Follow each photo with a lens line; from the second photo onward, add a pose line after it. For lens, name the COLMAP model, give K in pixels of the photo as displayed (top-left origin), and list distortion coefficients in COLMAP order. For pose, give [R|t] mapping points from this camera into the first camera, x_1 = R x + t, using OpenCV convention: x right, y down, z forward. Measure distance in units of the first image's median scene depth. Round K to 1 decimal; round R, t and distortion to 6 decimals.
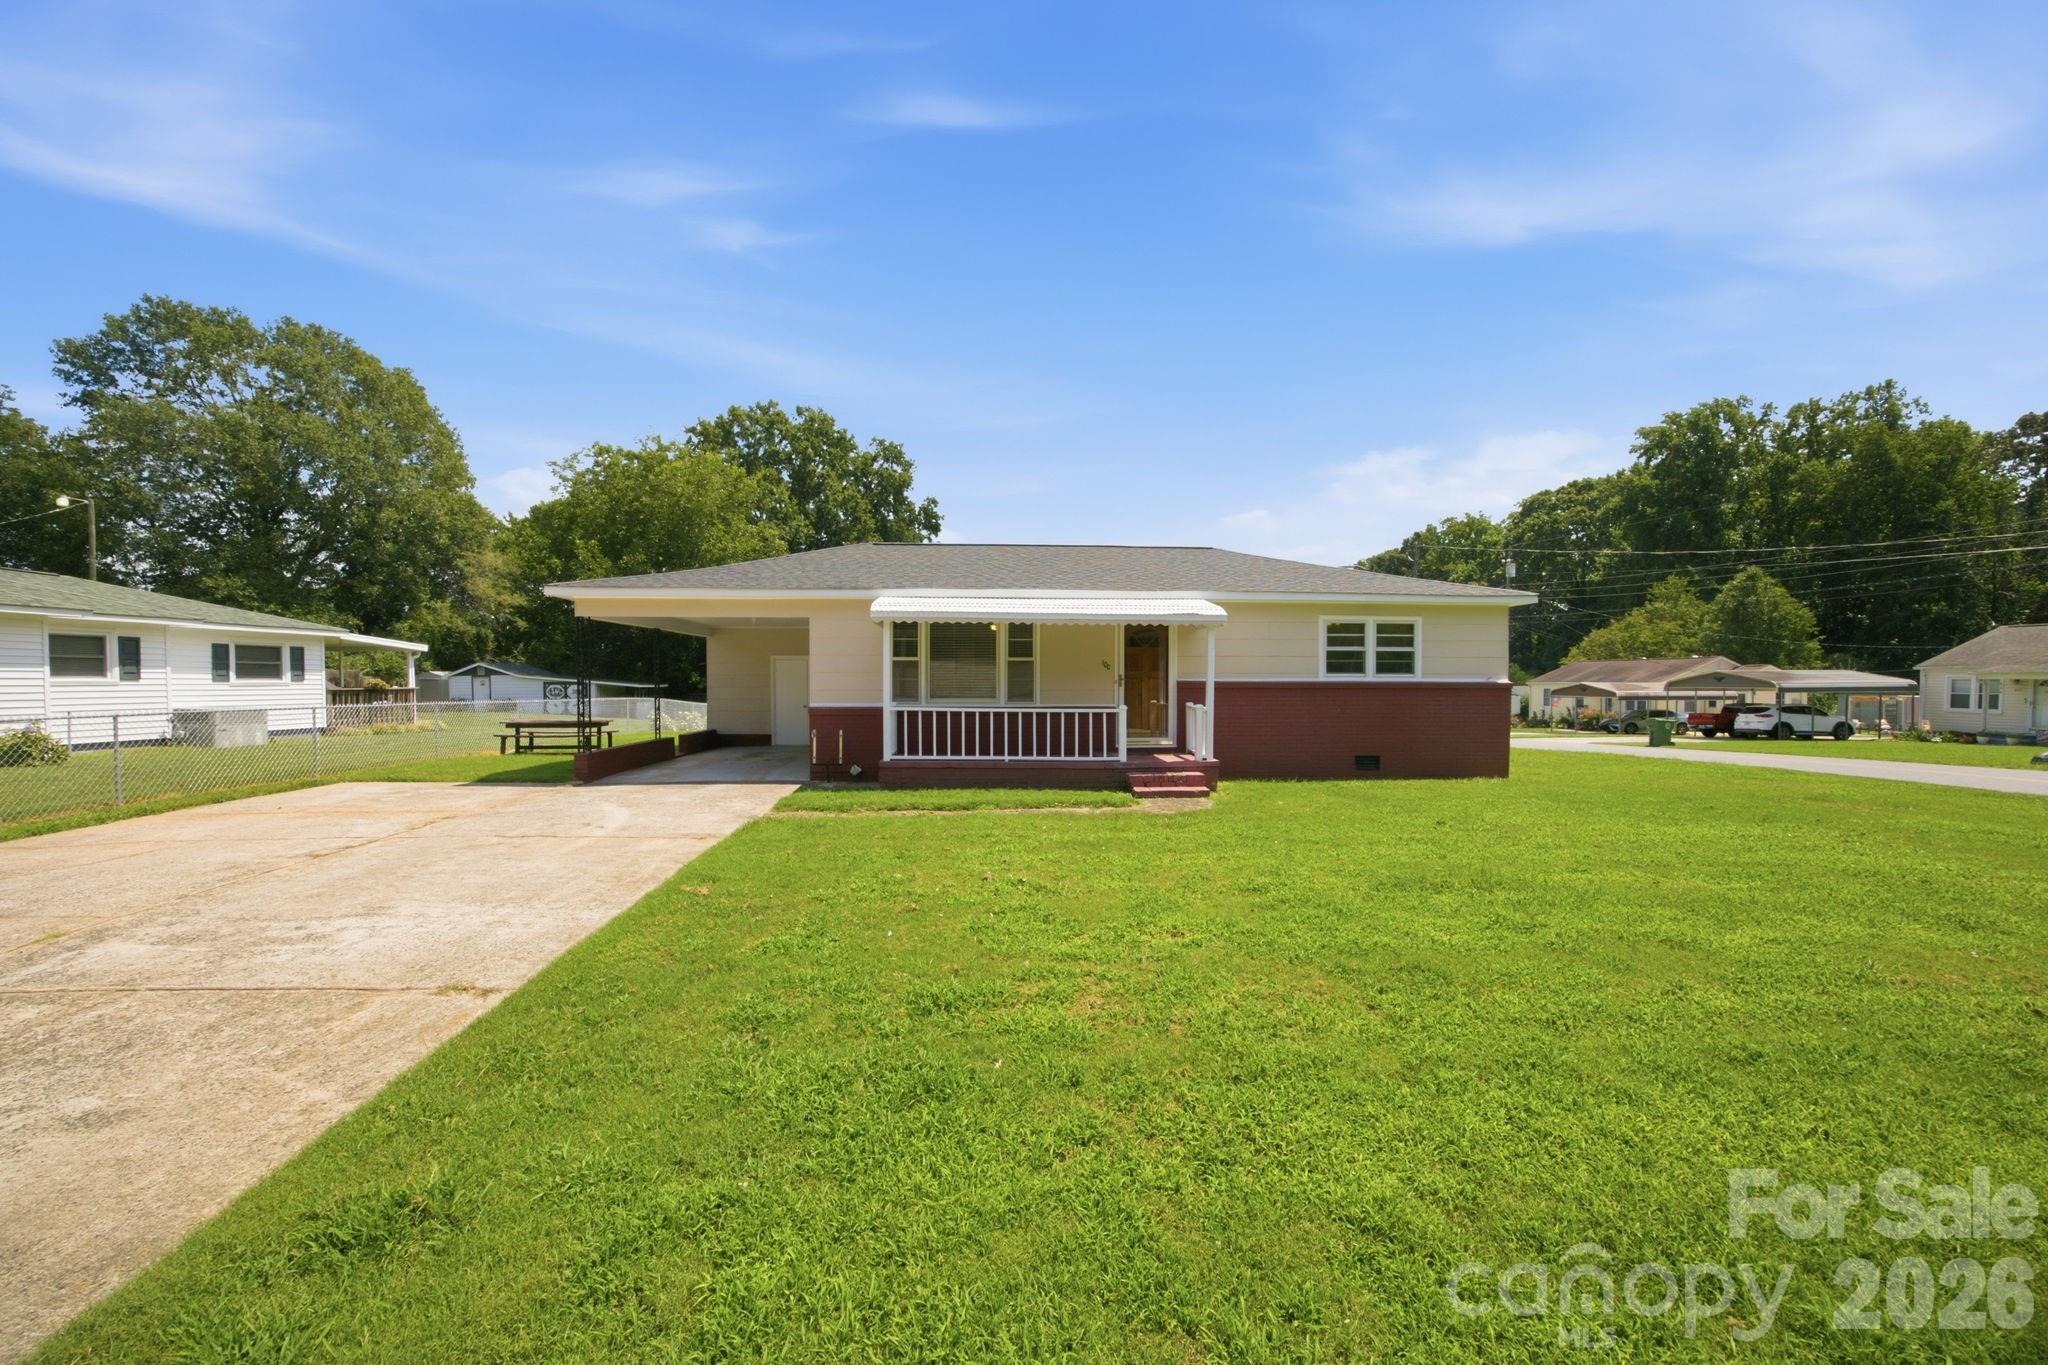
lens RADIAL K [[800.1, 0, 1032.2], [0, 800.1, 702.6], [0, 0, 1]] dist [-0.020220, 0.005755]
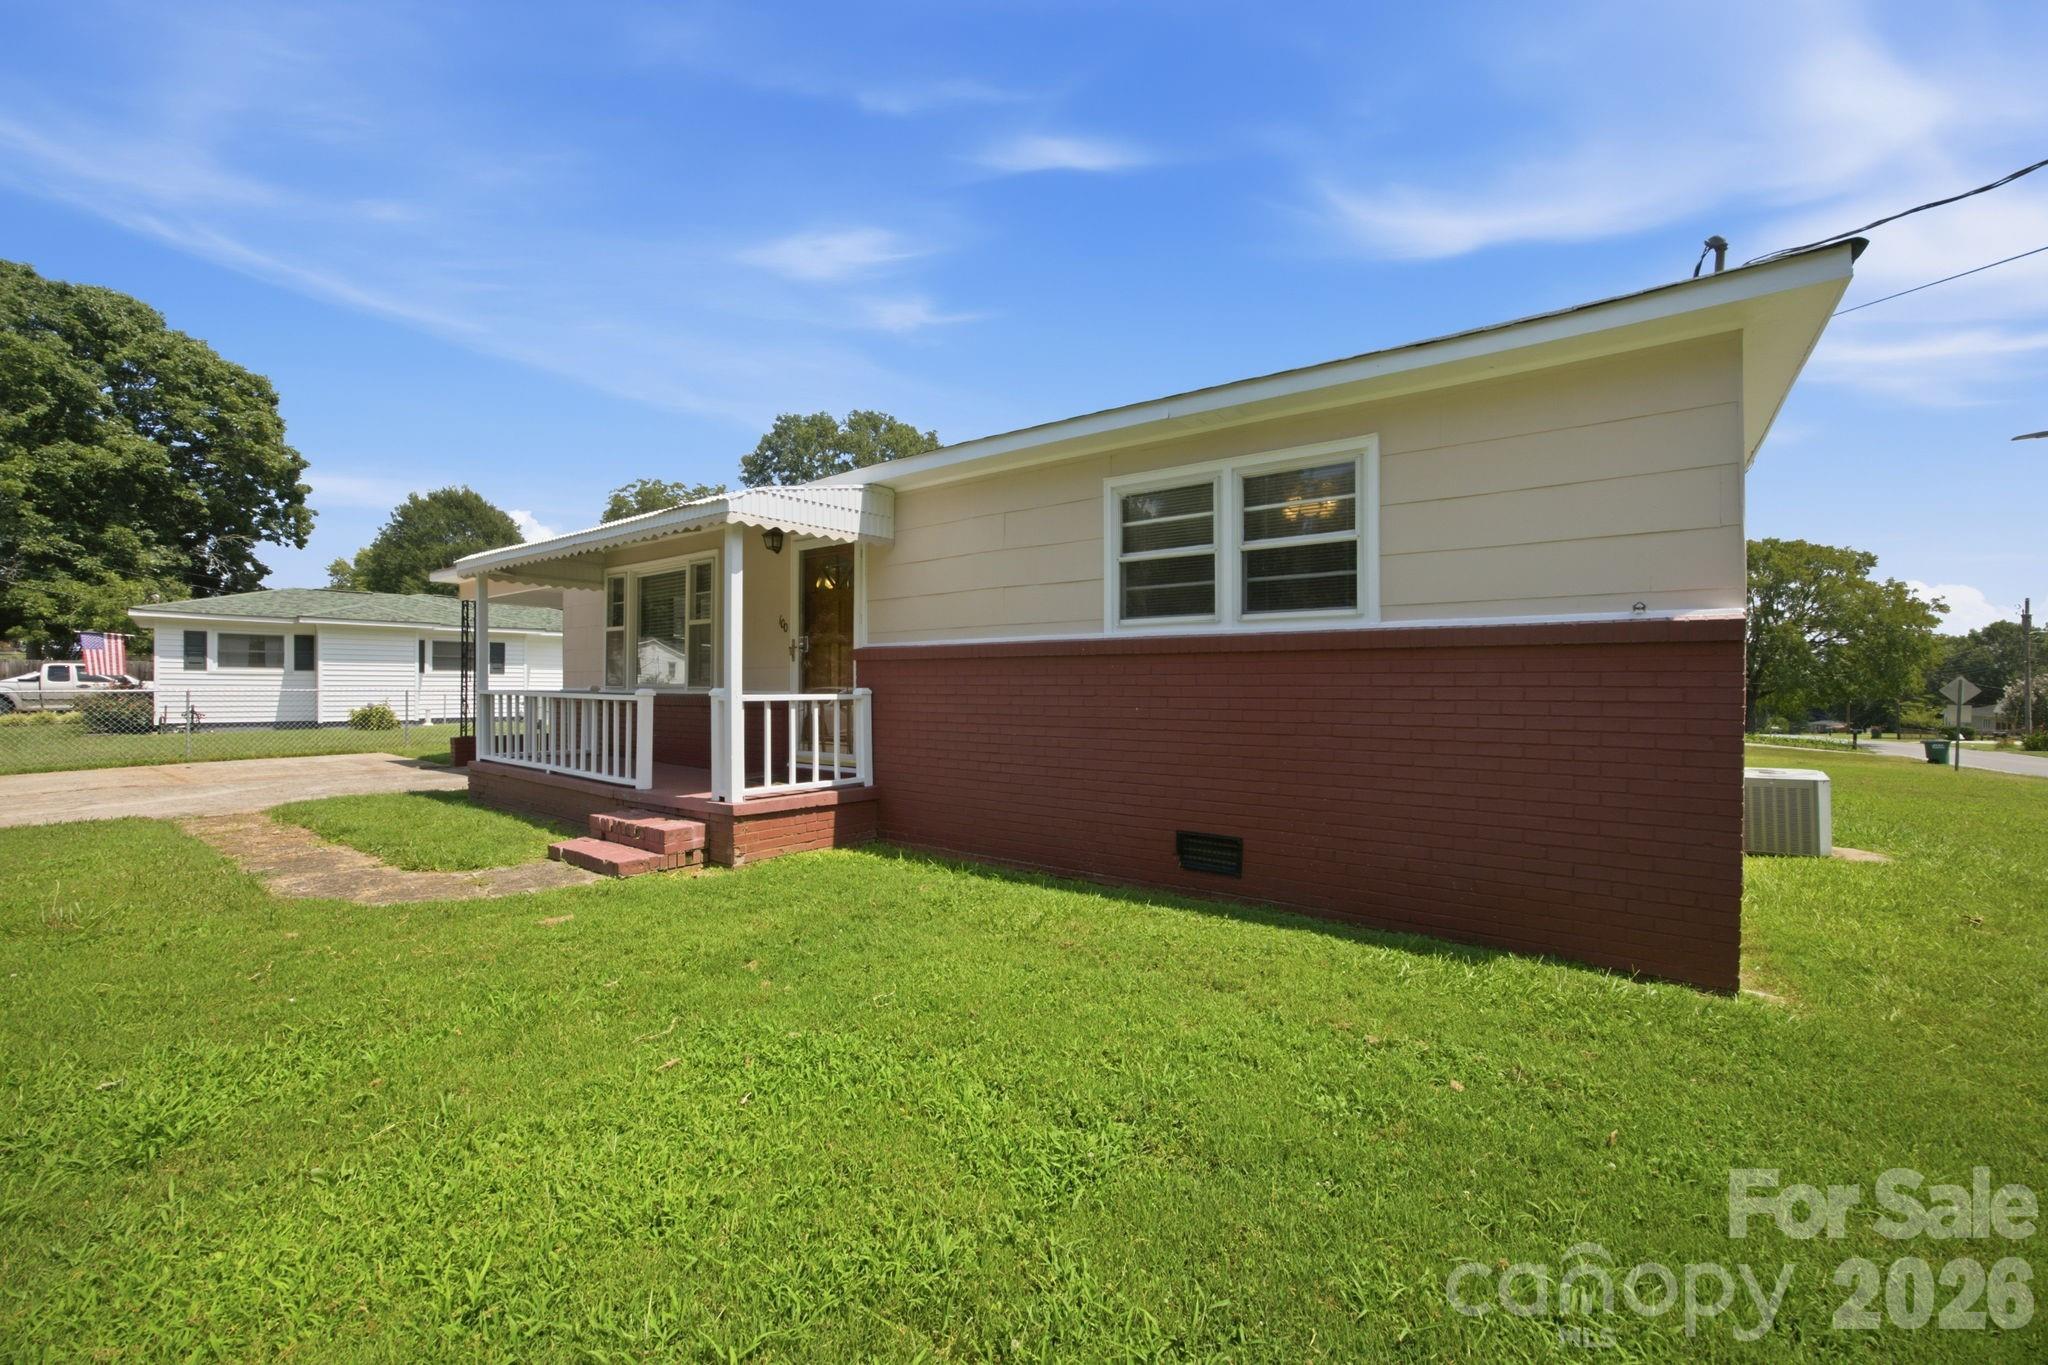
lens RADIAL K [[800.1, 0, 1031.1], [0, 800.1, 692.2], [0, 0, 1]] dist [-0.020220, 0.005755]
pose [[0.759069, 0.006218, -0.650980, 0.450558], [-0.021321, 0.999655, -0.015313, 0.005771], [0.650661, 0.025503, 0.758940, 0.498202]]
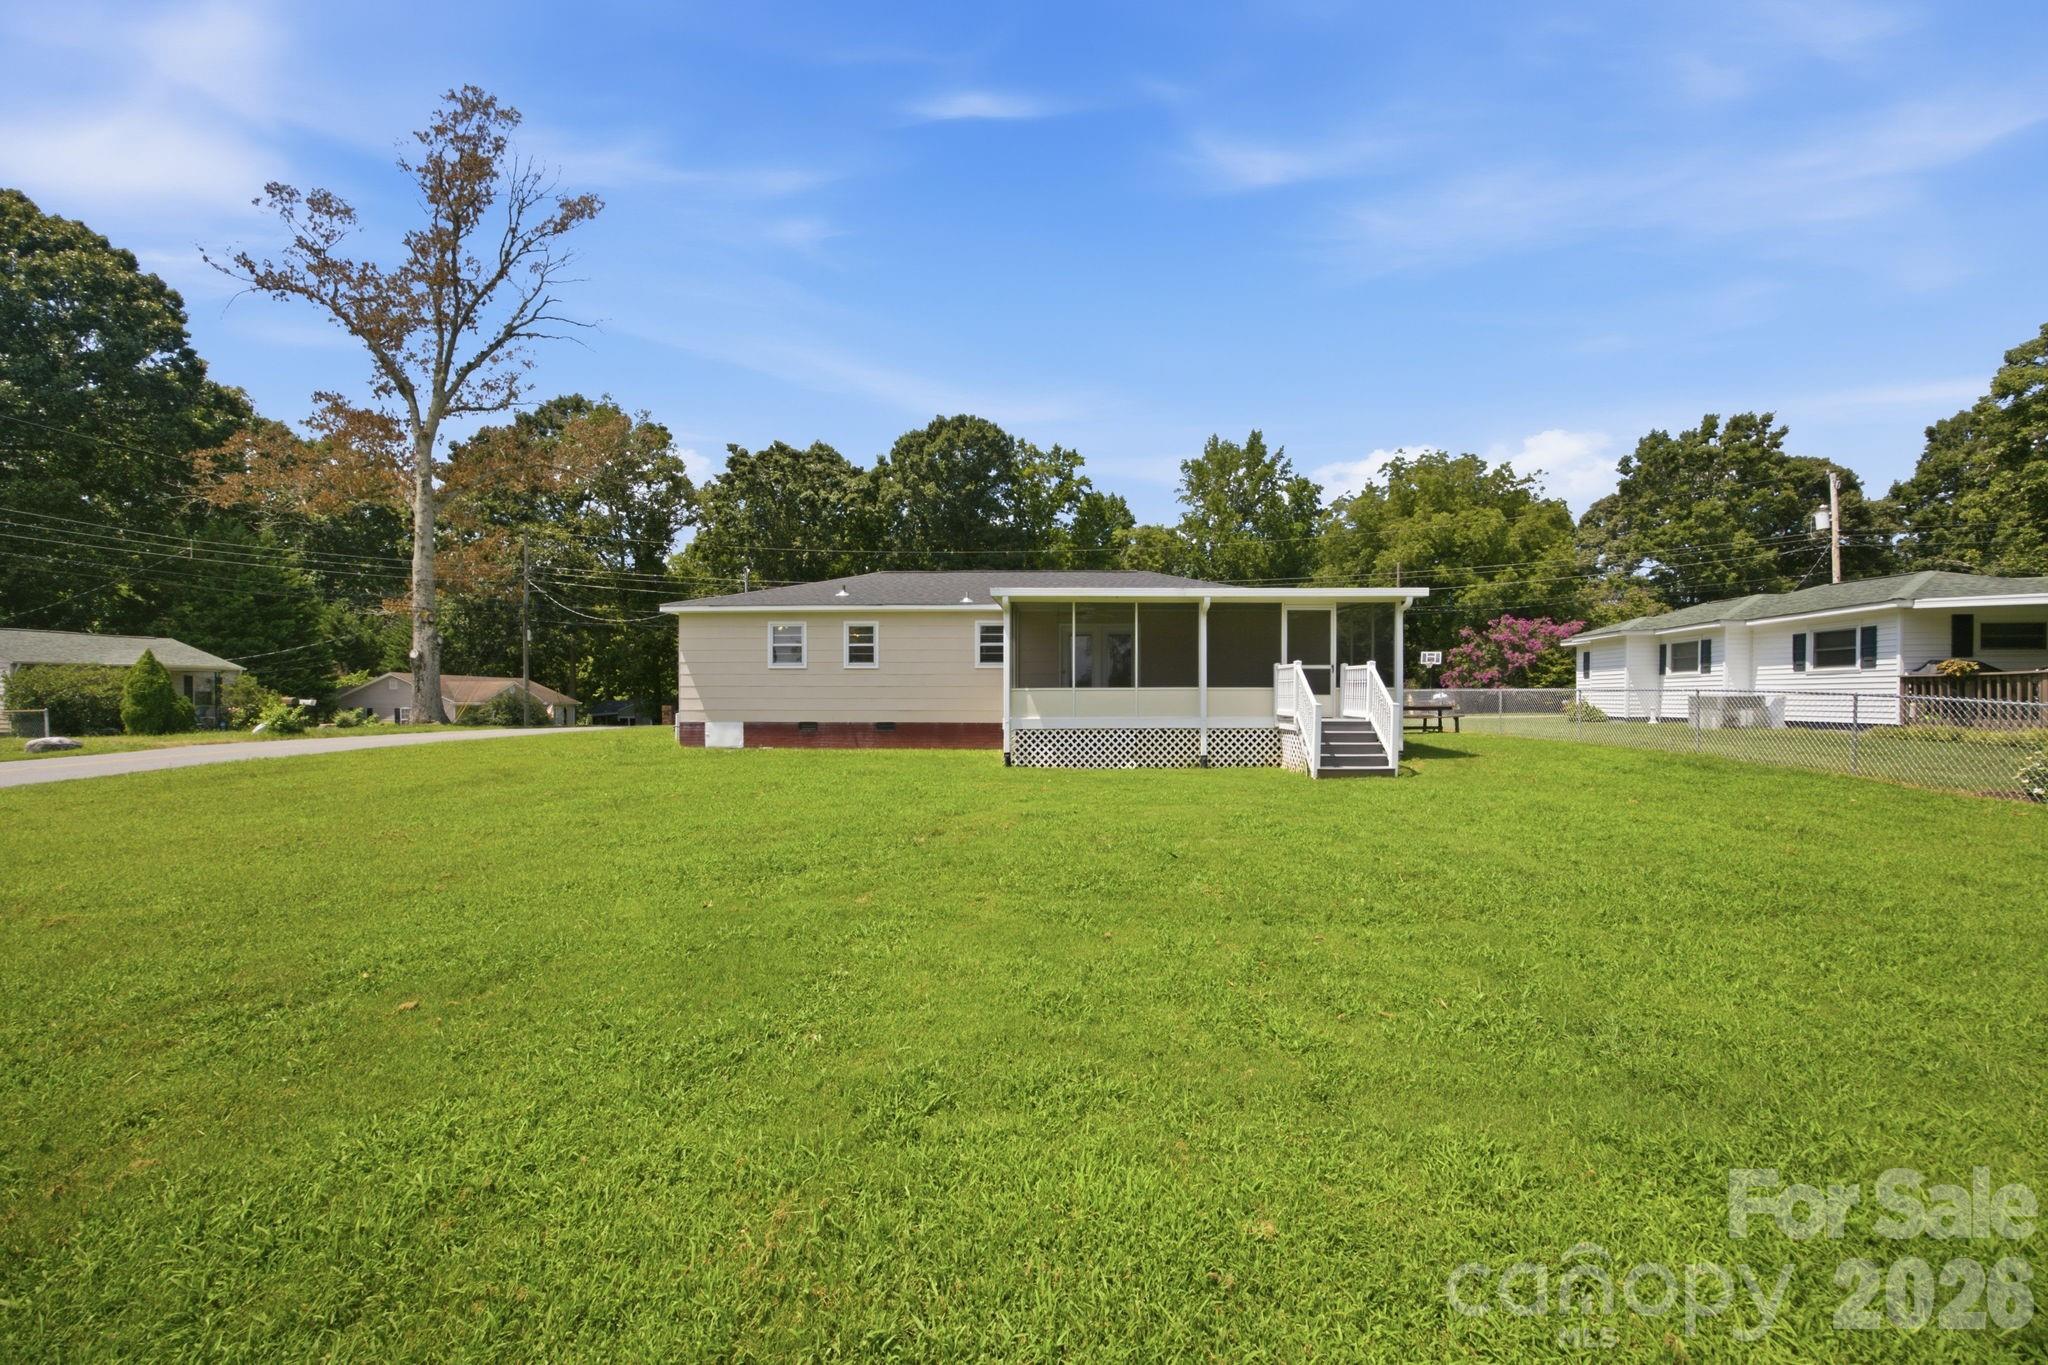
lens RADIAL K [[828.1, 0, 1027.9], [0, 828.1, 714.8], [0, 0, 1]] dist [-0.019838, 0.005810]
pose [[-0.993922, -0.006062, 0.109921, -0.161616], [-0.000813, 0.998860, 0.047730, -0.020643], [-0.110085, 0.047350, -0.992794, 2.258324]]
